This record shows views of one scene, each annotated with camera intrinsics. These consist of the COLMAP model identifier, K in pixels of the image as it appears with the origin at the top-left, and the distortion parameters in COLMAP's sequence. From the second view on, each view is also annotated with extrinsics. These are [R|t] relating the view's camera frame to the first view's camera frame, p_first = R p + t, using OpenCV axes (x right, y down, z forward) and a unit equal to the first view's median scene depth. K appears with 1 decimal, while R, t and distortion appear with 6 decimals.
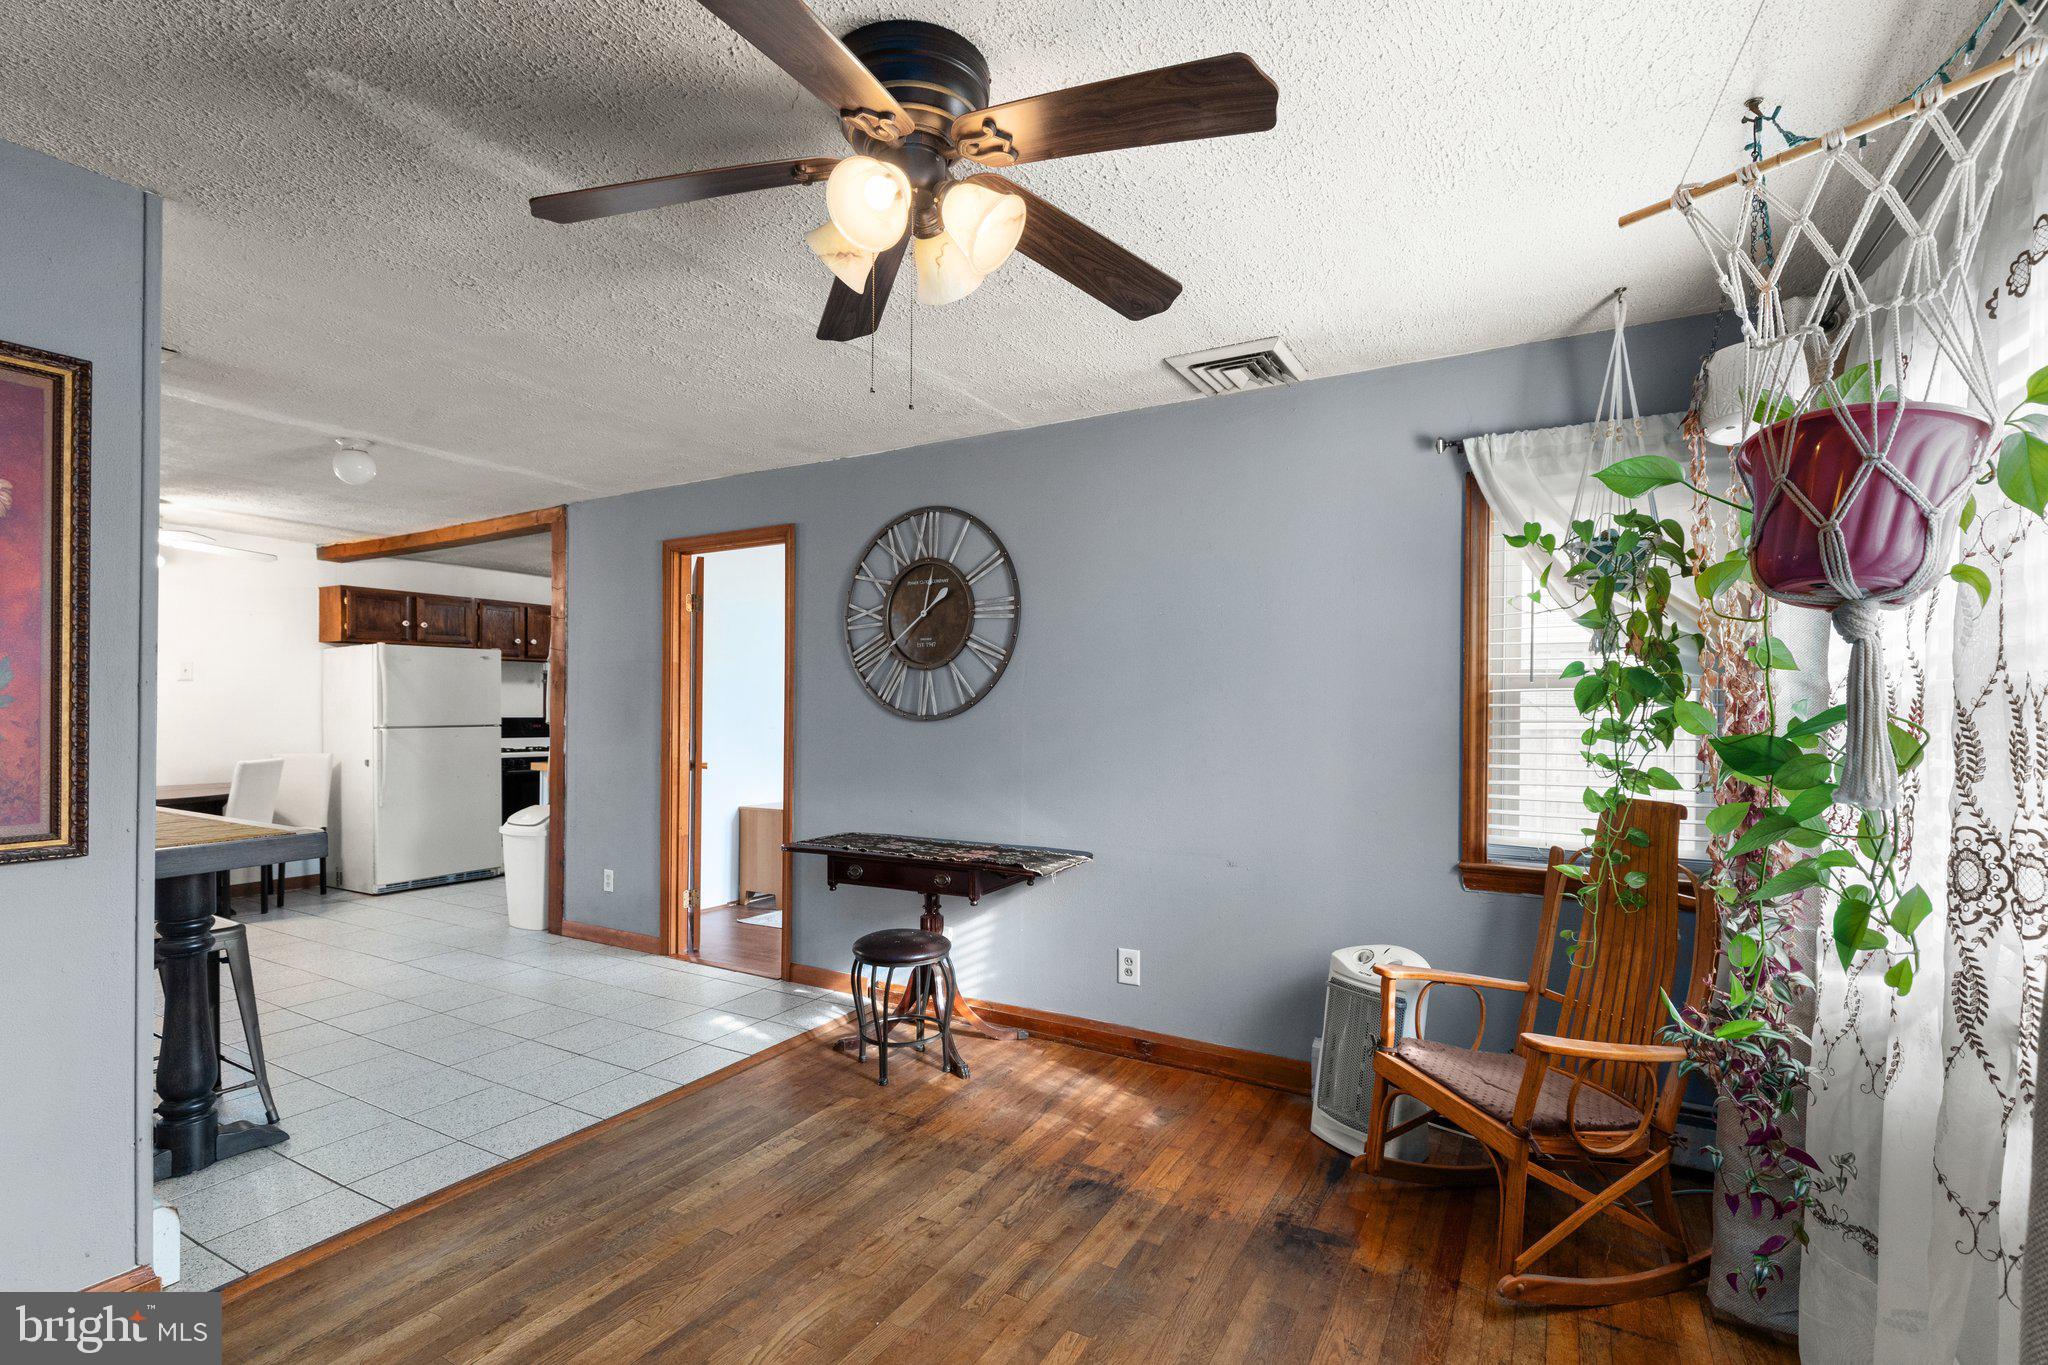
lens RADIAL K [[927.1, 0, 1013.3], [0, 927.1, 711.0], [0, 0, 1]] dist [-0.002396, 0.000080]
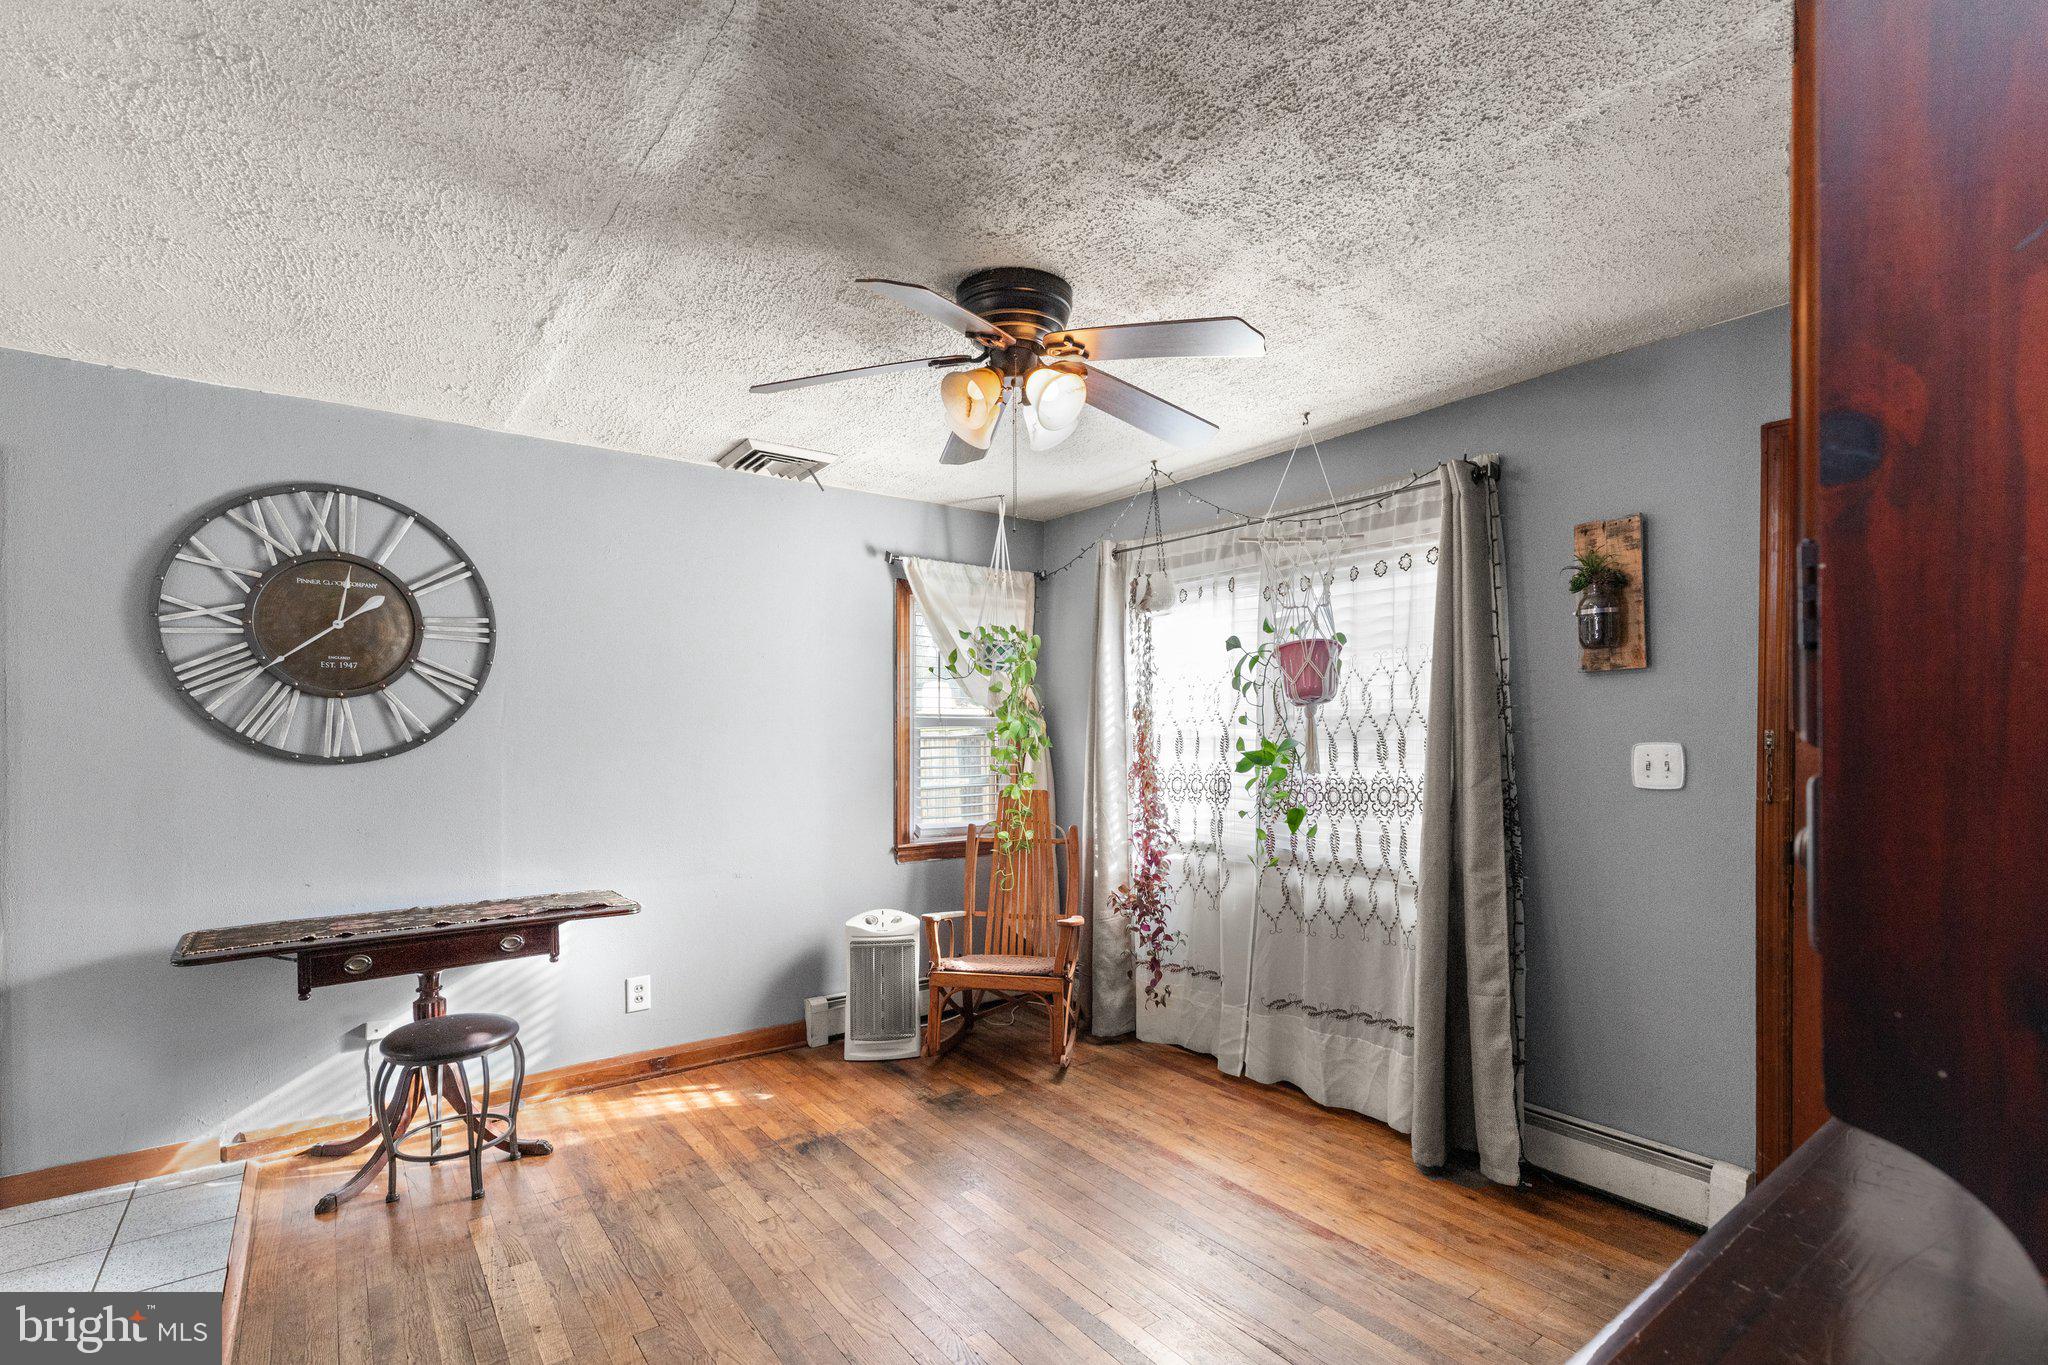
lens RADIAL K [[931.4, 0, 1014.5], [0, 931.4, 745.8], [0, 0, 1]] dist [-0.000467, 0.000181]
pose [[0.409609, -0.020413, 0.912033, -0.643268], [0.013944, 0.999773, 0.016114, -0.010175], [-0.912155, 0.006117, 0.409801, 0.195088]]
